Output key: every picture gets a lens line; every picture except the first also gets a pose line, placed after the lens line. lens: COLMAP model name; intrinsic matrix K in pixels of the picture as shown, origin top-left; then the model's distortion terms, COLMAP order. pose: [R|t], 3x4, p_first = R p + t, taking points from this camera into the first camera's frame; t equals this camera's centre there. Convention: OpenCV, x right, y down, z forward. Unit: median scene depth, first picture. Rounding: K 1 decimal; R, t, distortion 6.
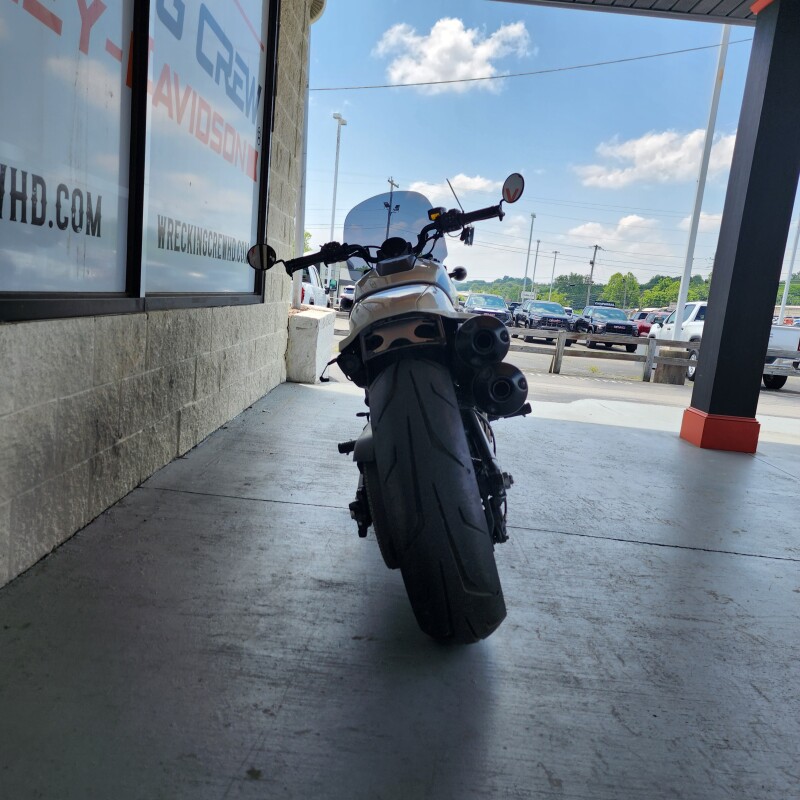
lens RADIAL K [[720.3, 0, 400.0], [0, 720.3, 400.0], [0, 0, 1]] dist [0.101866, -0.106739]
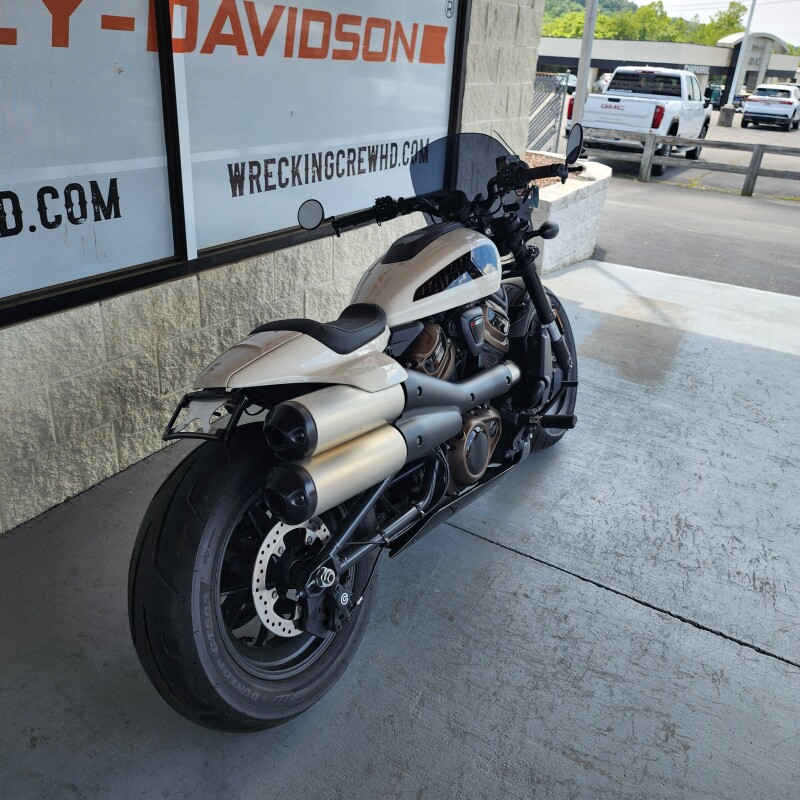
lens RADIAL K [[731.0, 0, 400.0], [0, 731.0, 400.0], [0, 0, 1]] dist [0.043775, -0.022548]
pose [[0.864179, 0.178345, -0.470518, 0.327046], [-0.053483, 0.962340, 0.266534, -0.184685], [0.500334, -0.205169, 0.841173, 0.172927]]
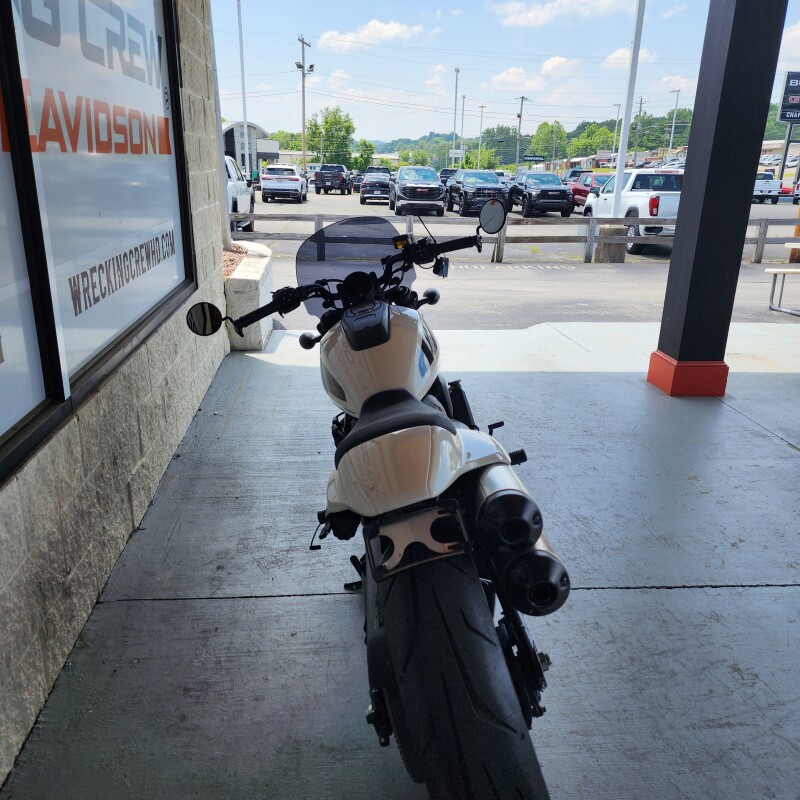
lens RADIAL K [[720.2, 0, 406.5], [0, 720.2, 396.4], [0, 0, 1]] dist [0.056795, -0.019525]
pose [[0.991488, -0.100953, 0.082216, -0.029129], [0.084966, 0.980189, 0.178915, -0.196481], [-0.098649, -0.170407, 0.980423, 0.112322]]
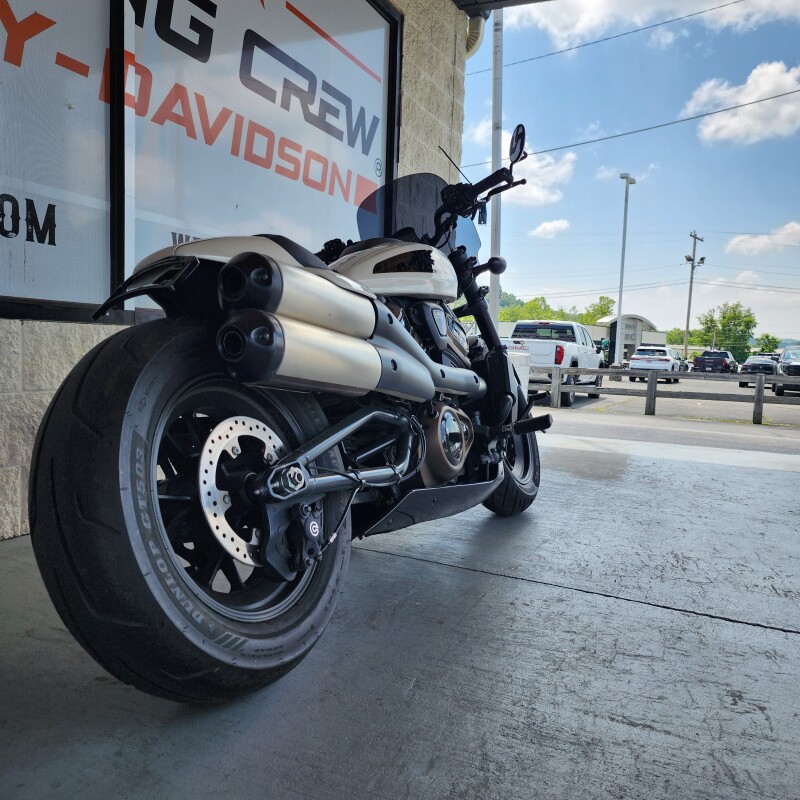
lens RADIAL K [[726.5, 0, 406.9], [0, 726.5, 400.2], [0, 0, 1]] dist [0.047080, -0.027995]
pose [[0.915501, -0.029176, -0.401256, 0.288132], [-0.011036, 0.995170, -0.097541, 0.054248], [0.402164, 0.093728, 0.910758, 0.202980]]
